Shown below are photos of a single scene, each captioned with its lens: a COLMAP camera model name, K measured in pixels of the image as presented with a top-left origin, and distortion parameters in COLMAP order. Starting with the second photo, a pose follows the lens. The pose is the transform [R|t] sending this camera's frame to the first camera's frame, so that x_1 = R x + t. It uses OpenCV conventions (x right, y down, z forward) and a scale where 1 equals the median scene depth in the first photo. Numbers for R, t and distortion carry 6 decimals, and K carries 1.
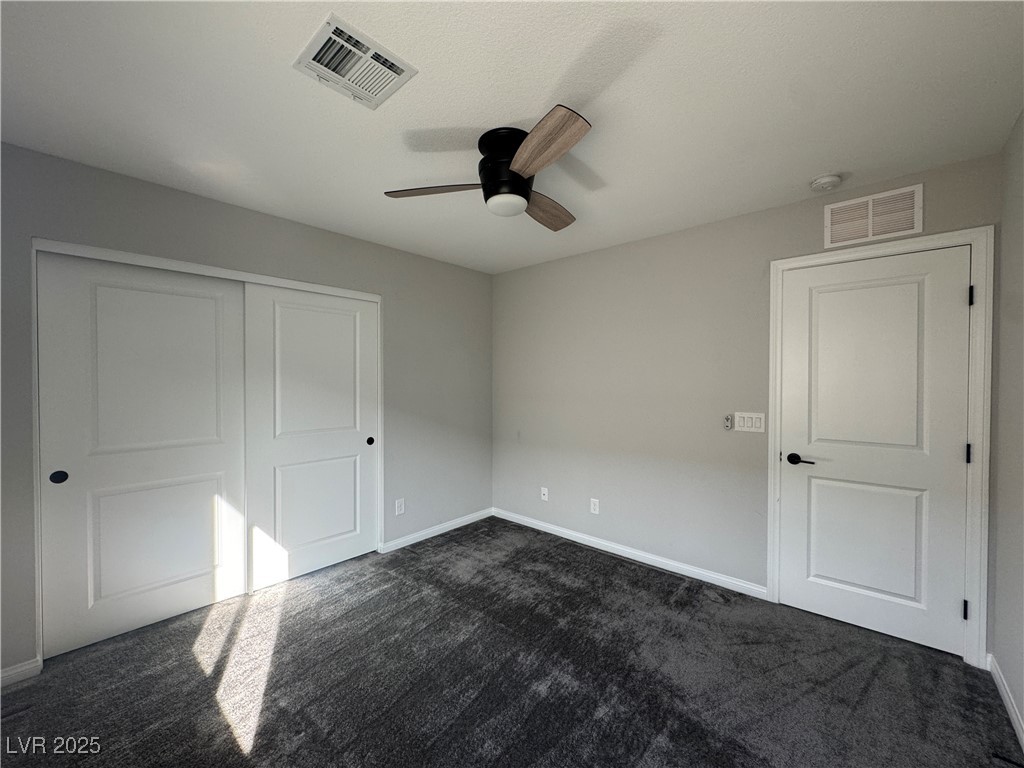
lens RADIAL K [[410.3, 0, 512.0], [0, 410.3, 384.0], [0, 0, 1]] dist [-0.000763, 0.000104]
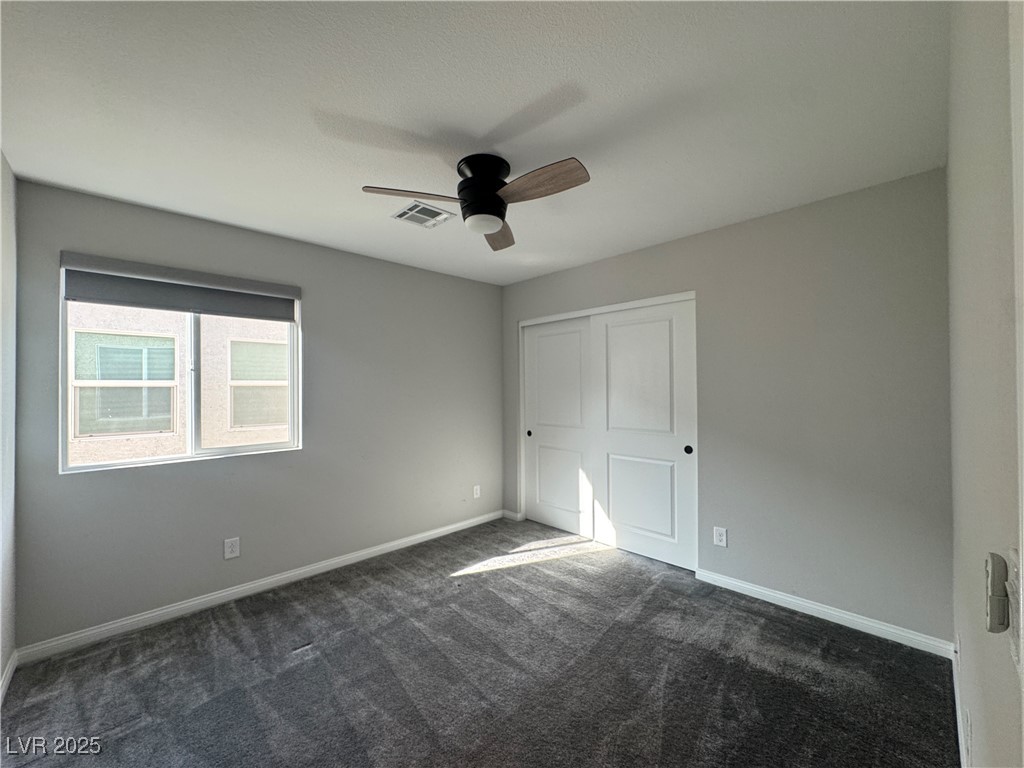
lens RADIAL K [[410.3, 0, 512.0], [0, 410.3, 384.0], [0, 0, 1]] dist [-0.000763, 0.000104]
pose [[-0.066444, -0.009017, -0.997749, 0.730893], [-0.000170, 0.999959, -0.009025, -0.002023], [0.997790, -0.000430, -0.066443, 0.791955]]
